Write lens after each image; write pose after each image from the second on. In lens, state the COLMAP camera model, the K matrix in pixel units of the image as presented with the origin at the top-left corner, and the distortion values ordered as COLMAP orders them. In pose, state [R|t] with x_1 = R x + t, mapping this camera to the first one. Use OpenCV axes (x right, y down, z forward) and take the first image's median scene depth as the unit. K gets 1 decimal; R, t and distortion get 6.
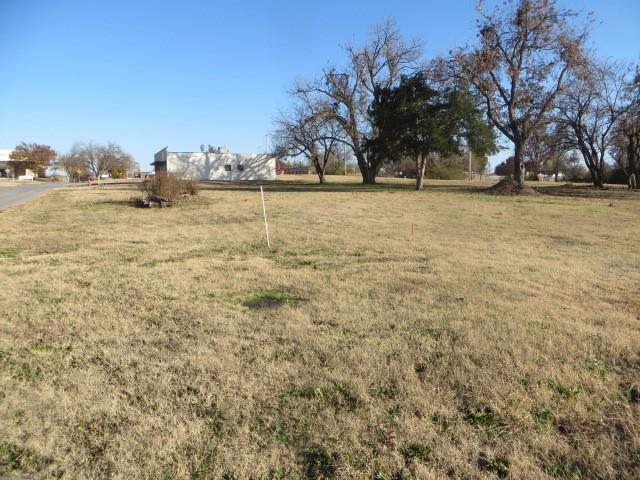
lens RADIAL K [[468.1, 0, 318.3], [0, 468.1, 237.2], [0, 0, 1]] dist [-0.031800, -0.002798]
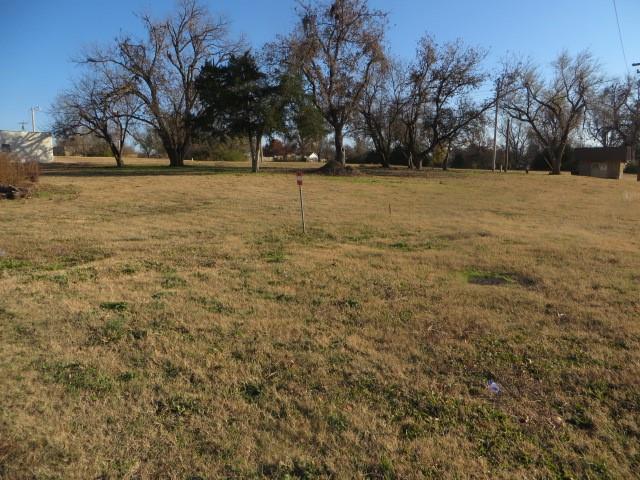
lens RADIAL K [[473.2, 0, 320.0], [0, 473.2, 240.0], [0, 0, 1]] dist [-0.035226, 0.002897]
pose [[0.877568, -0.077698, 0.473114, -0.192106], [0.057257, 0.996703, 0.057482, -0.006883], [-0.476020, -0.023355, 0.879124, 0.040331]]
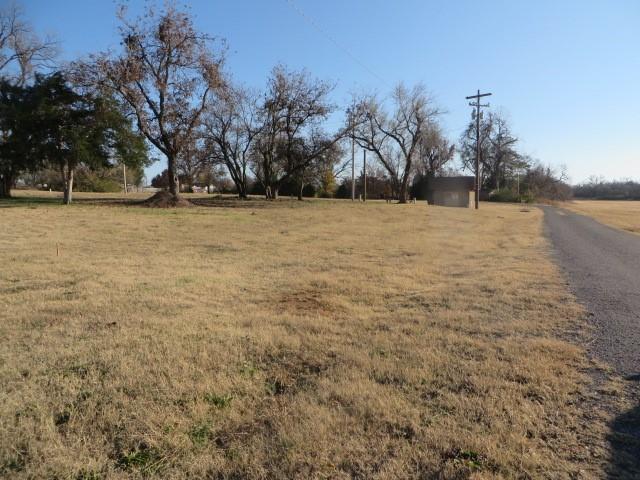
lens RADIAL K [[473.2, 0, 320.0], [0, 473.2, 240.0], [0, 0, 1]] dist [-0.035226, 0.002897]
pose [[0.764604, -0.066628, 0.641047, 0.007762], [0.080158, 0.996750, 0.007991, -0.001048], [-0.639496, 0.045276, 0.767460, 0.006329]]
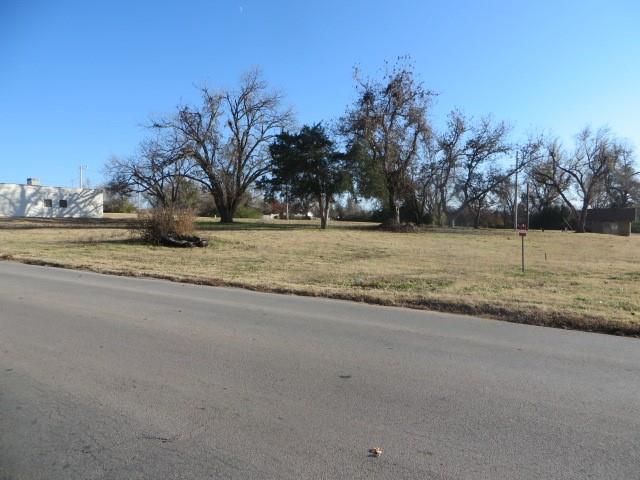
lens RADIAL K [[468.1, 0, 318.3], [0, 468.1, 237.2], [0, 0, 1]] dist [-0.031800, -0.002798]
pose [[0.862993, -0.010156, 0.505114, -0.446491], [0.051499, 0.996358, -0.067954, -0.006252], [-0.502584, 0.084657, 0.860373, 0.061072]]
